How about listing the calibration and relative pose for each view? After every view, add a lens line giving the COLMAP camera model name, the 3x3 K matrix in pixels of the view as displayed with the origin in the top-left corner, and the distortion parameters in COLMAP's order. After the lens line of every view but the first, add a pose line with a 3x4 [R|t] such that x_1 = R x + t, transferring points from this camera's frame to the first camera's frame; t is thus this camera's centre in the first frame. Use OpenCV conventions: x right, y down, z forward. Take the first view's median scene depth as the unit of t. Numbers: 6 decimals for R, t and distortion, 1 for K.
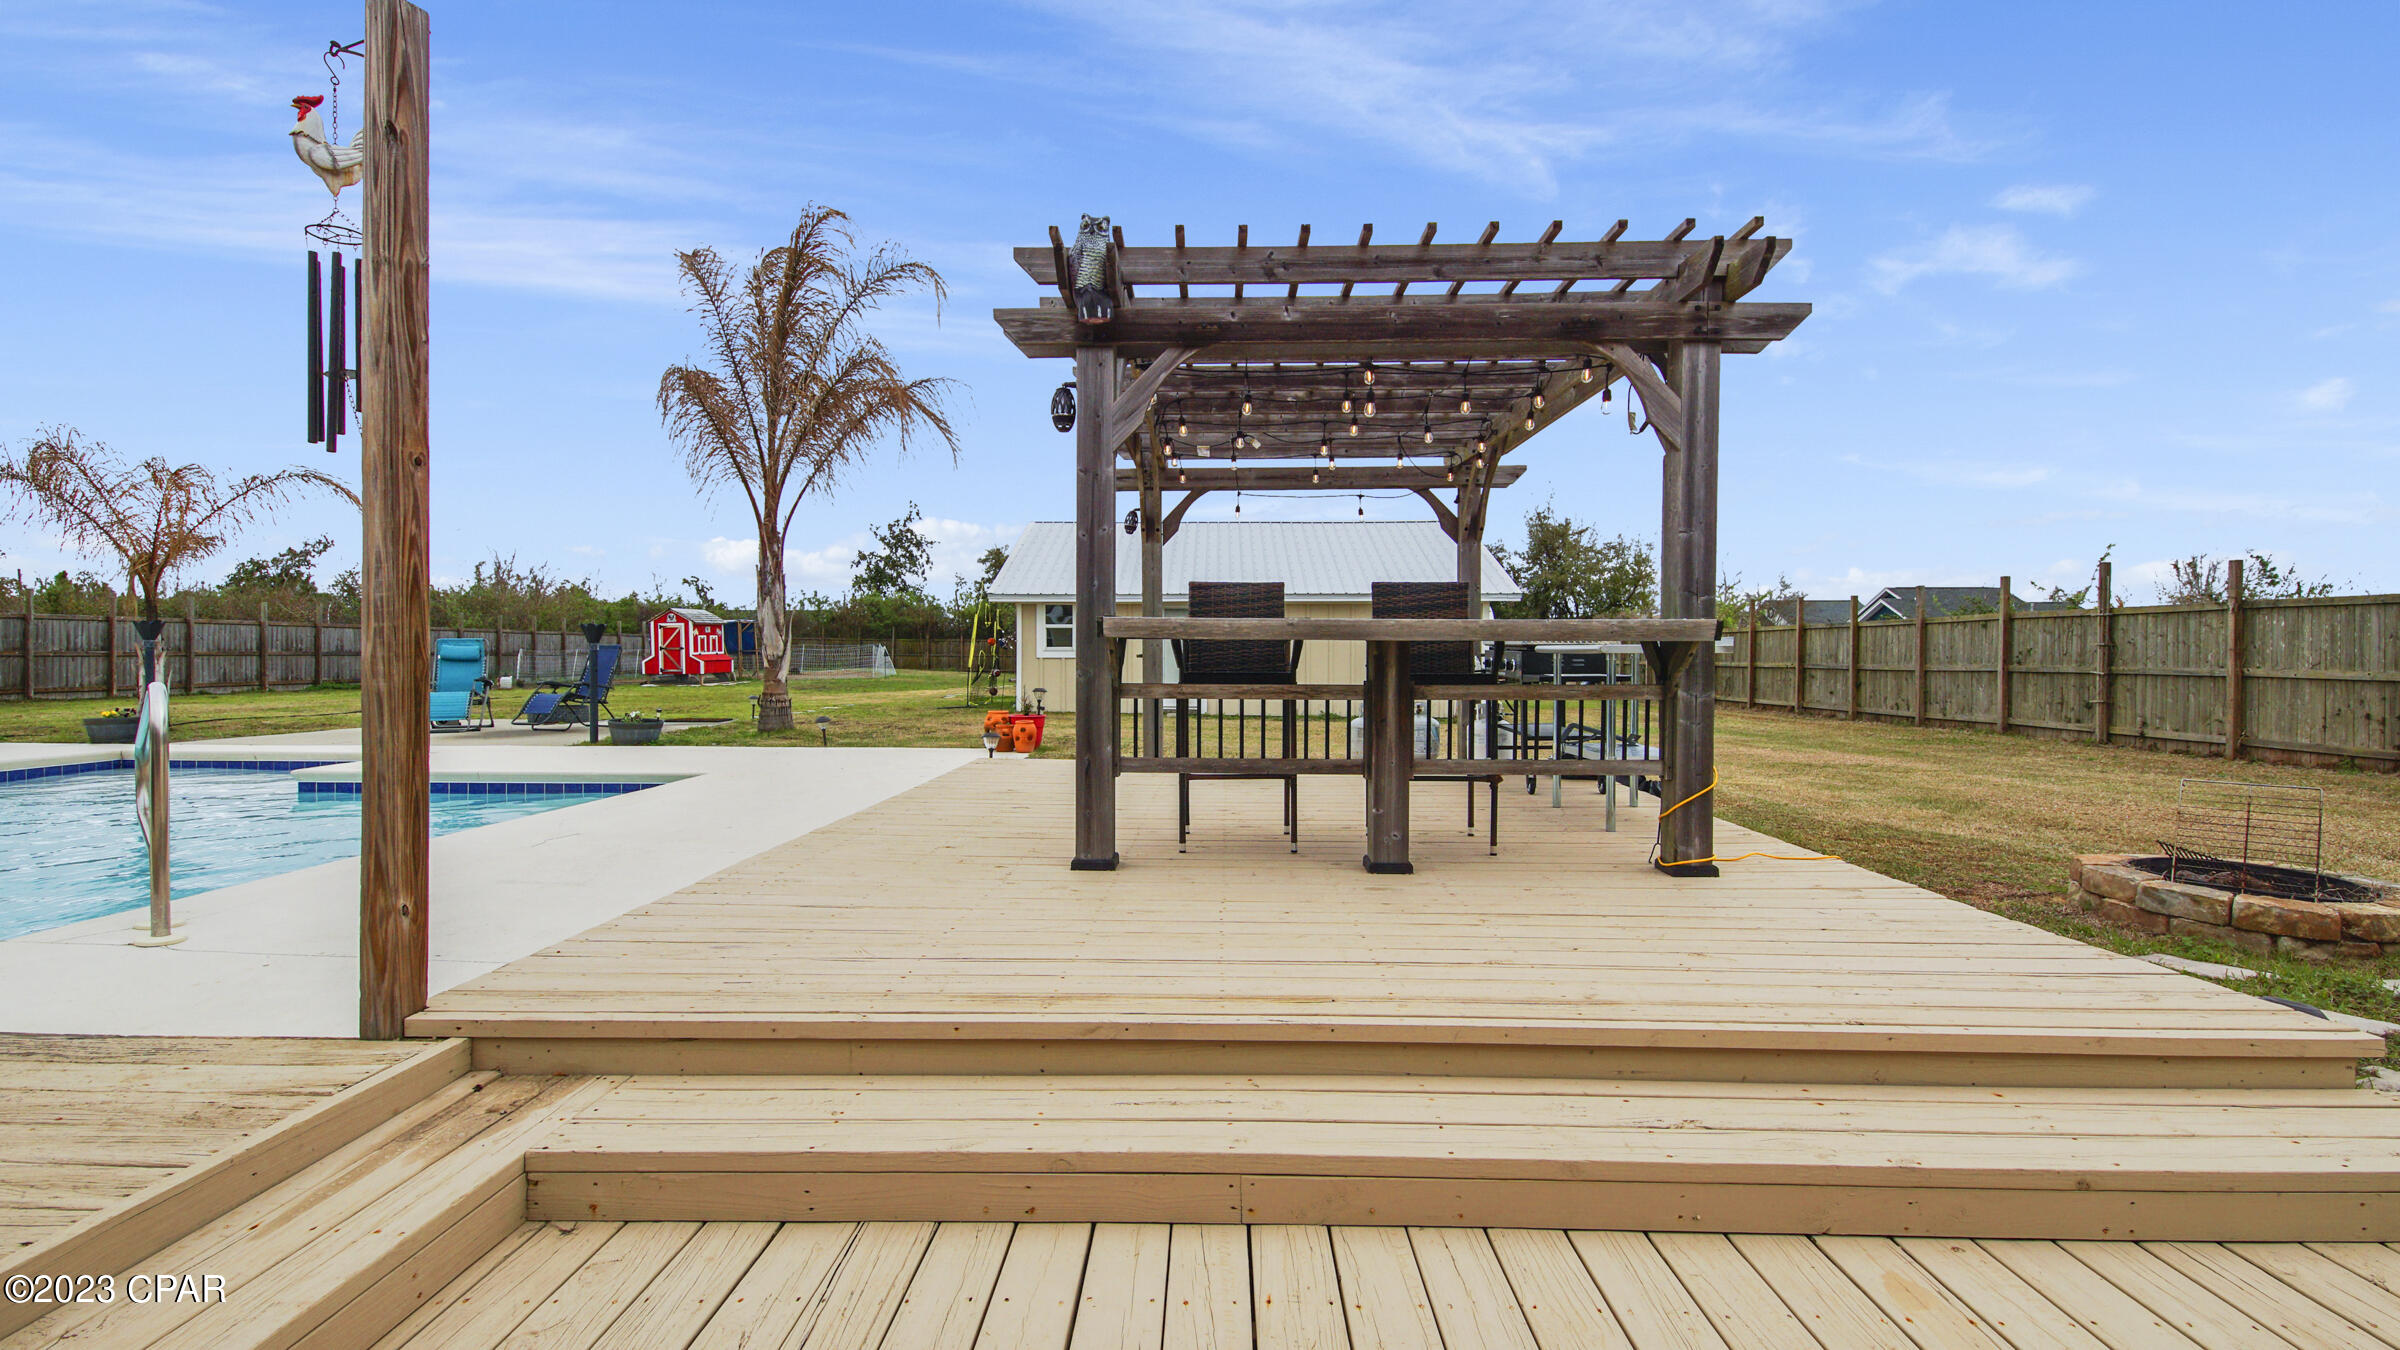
lens RADIAL K [[1058.5, 0, 1193.3], [0, 1058.5, 670.5], [0, 0, 1]] dist [0.002287, -0.004508]
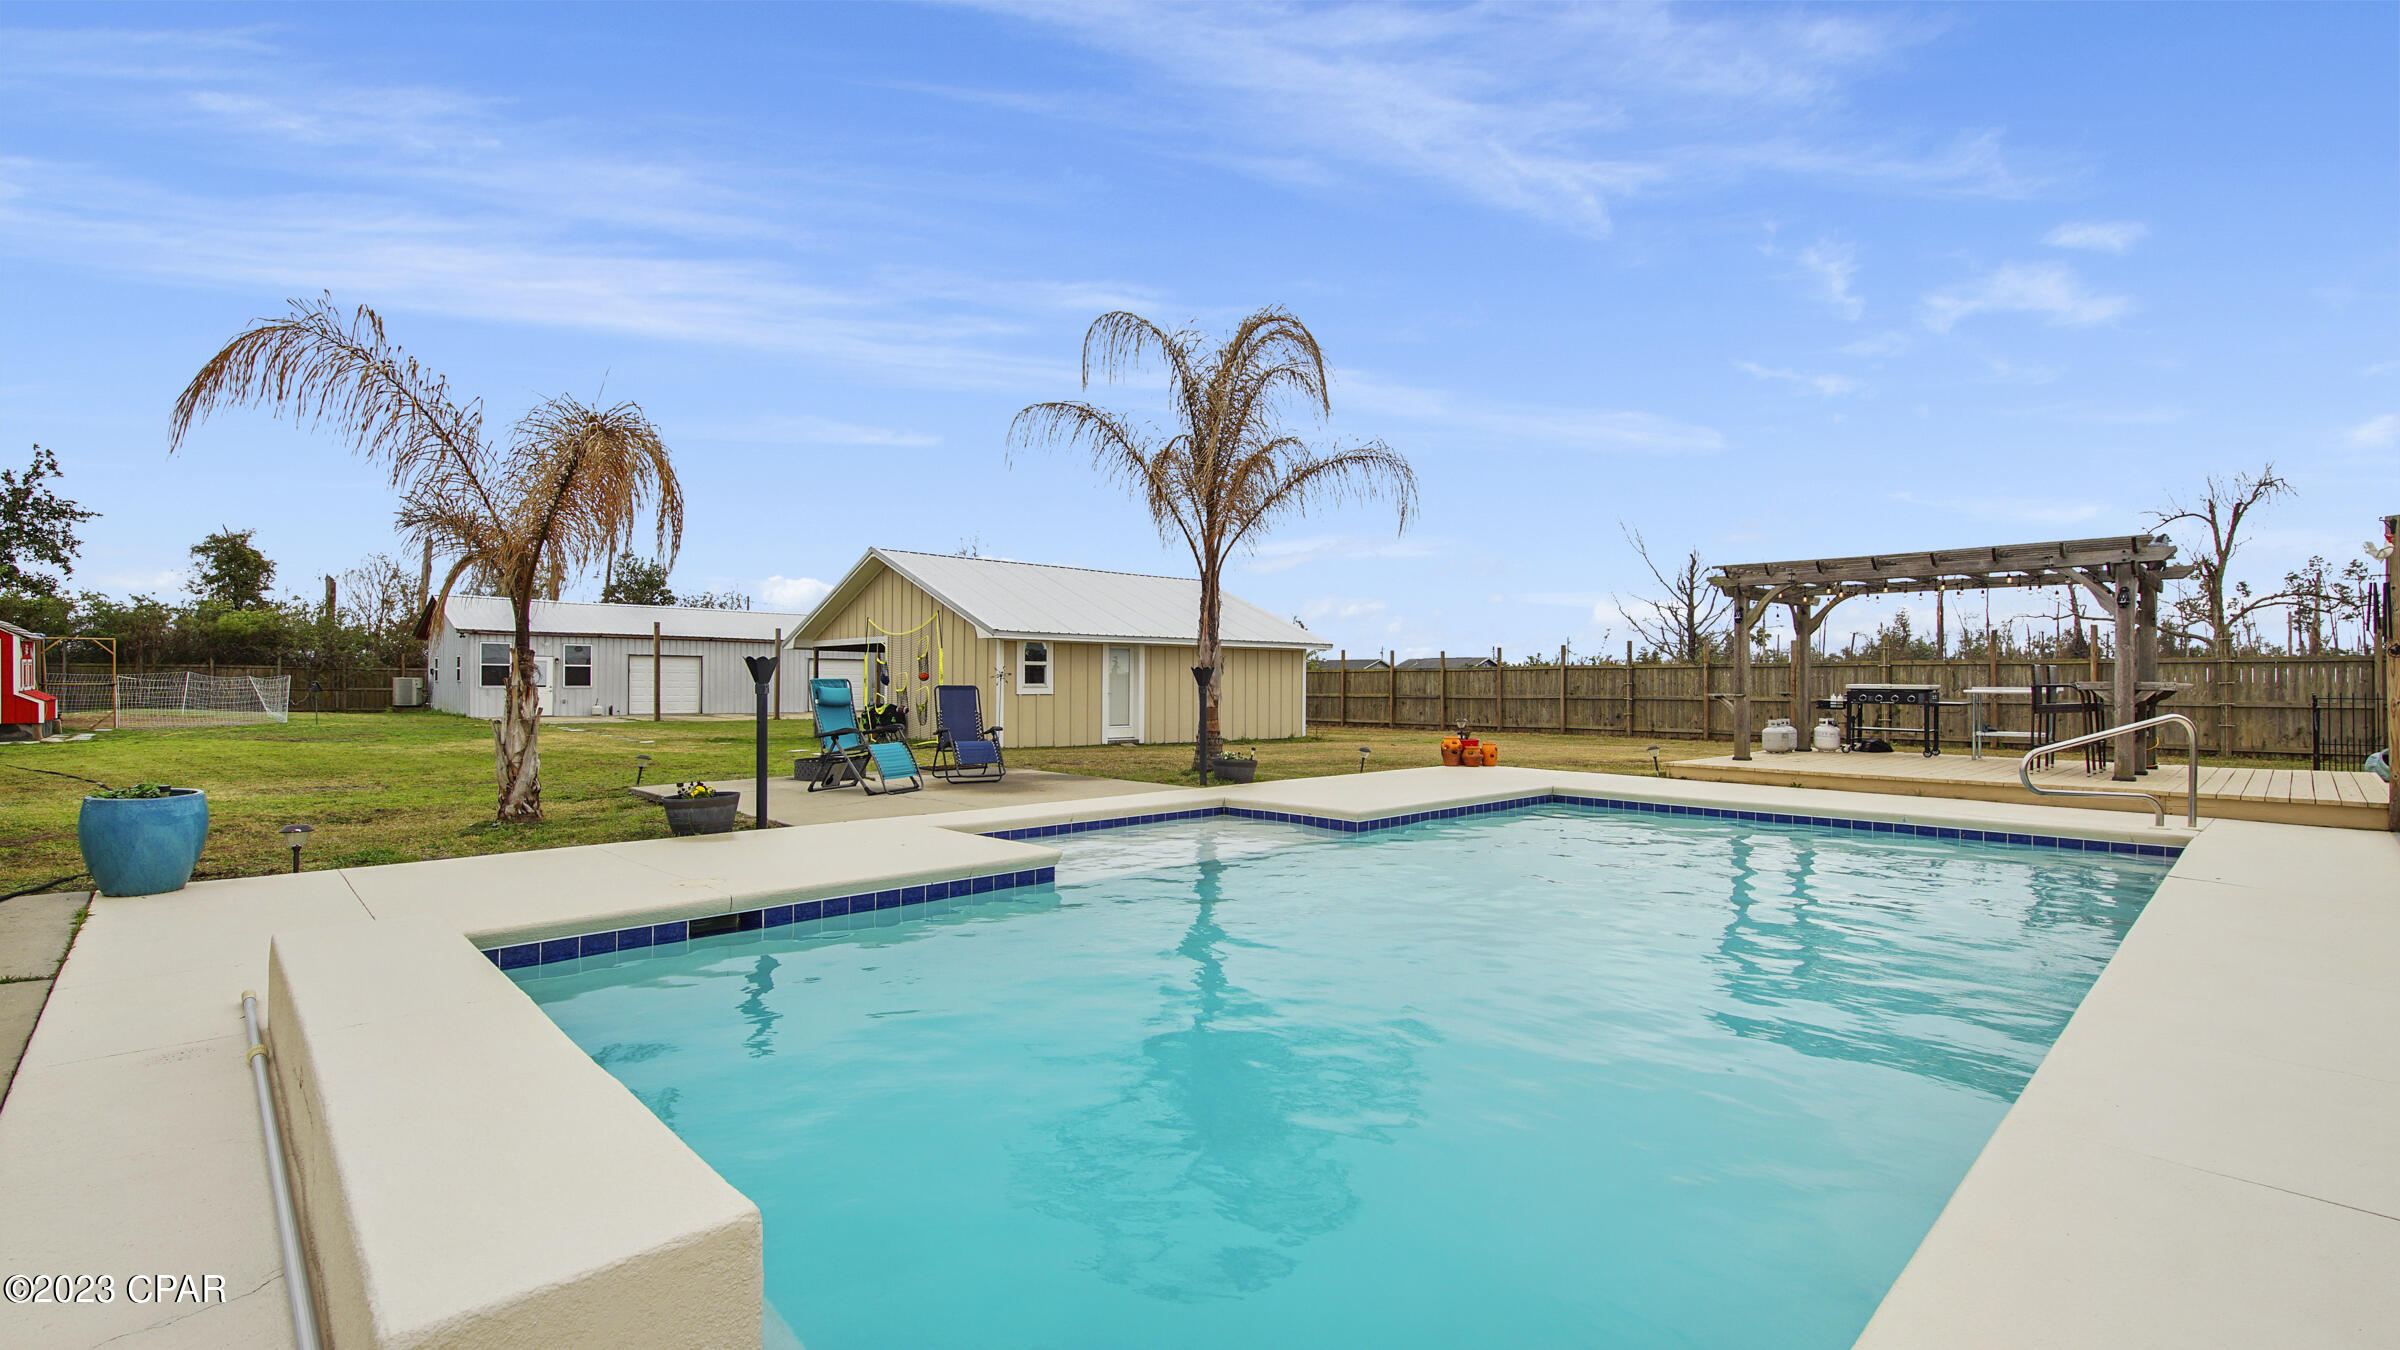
lens RADIAL K [[1058.5, 0, 1212.9], [0, 1058.5, 689.3], [0, 0, 1]] dist [0.002287, -0.004508]
pose [[0.696140, -0.004537, 0.717891, -0.493508], [0.010357, 0.999939, -0.003723, -0.007554], [-0.717831, 0.010027, 0.696145, 0.101560]]
